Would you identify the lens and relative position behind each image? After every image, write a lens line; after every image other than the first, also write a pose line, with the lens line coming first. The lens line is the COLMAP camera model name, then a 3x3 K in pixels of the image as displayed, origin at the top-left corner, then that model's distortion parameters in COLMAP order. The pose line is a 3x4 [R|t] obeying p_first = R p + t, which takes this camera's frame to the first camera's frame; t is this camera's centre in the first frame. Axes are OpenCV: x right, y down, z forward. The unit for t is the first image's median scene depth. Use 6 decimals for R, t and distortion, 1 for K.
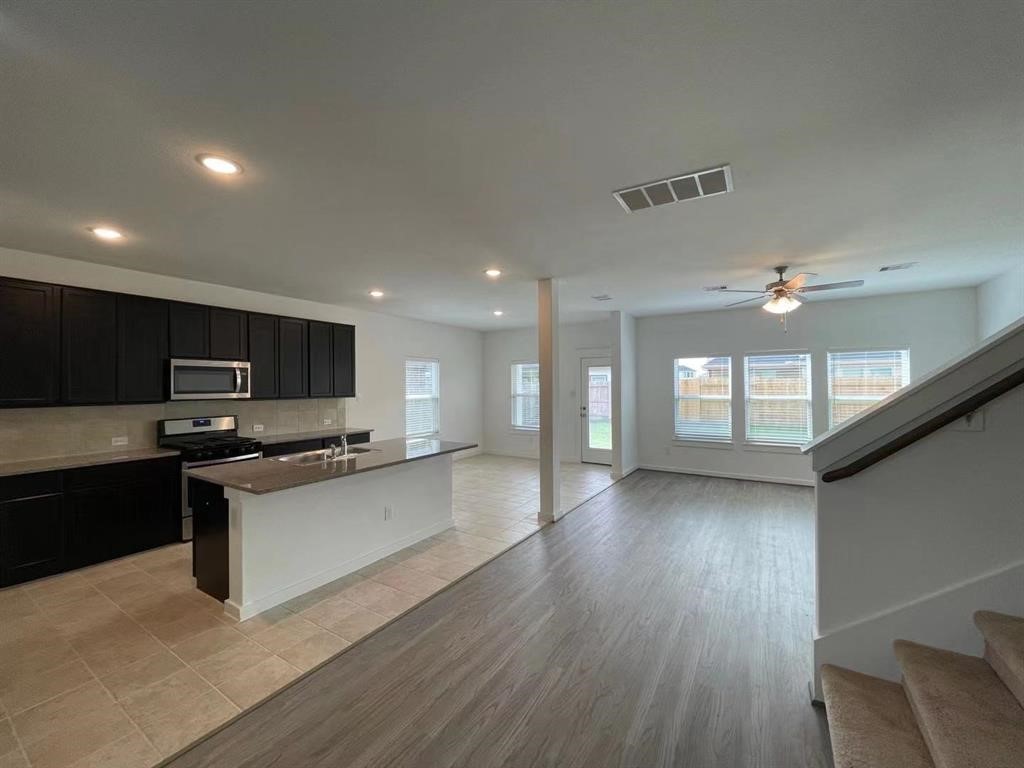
lens RADIAL K [[411.3, 0, 512.0], [0, 411.3, 384.0], [0, 0, 1]] dist [-0.000752, -0.000291]
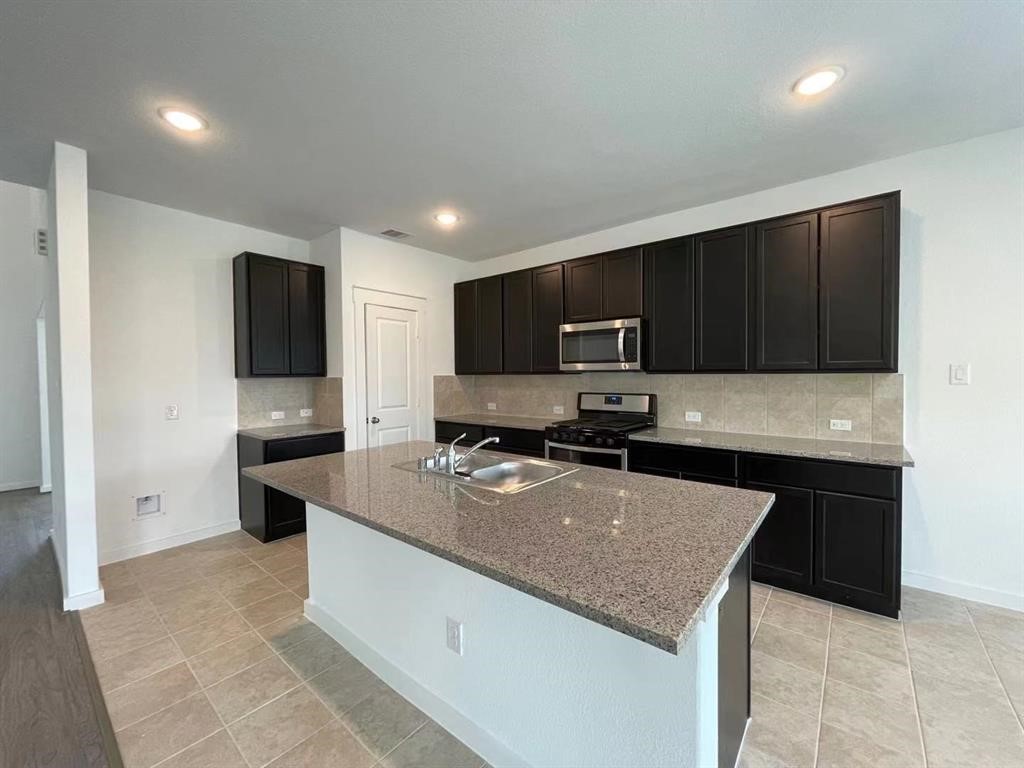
lens RADIAL K [[411.3, 0, 512.0], [0, 411.3, 384.0], [0, 0, 1]] dist [-0.000752, -0.000291]
pose [[-0.129679, 0.029543, -0.991116, 0.088044], [0.010248, 0.999543, 0.028454, 0.040372], [0.991503, -0.006467, -0.129922, 0.975753]]
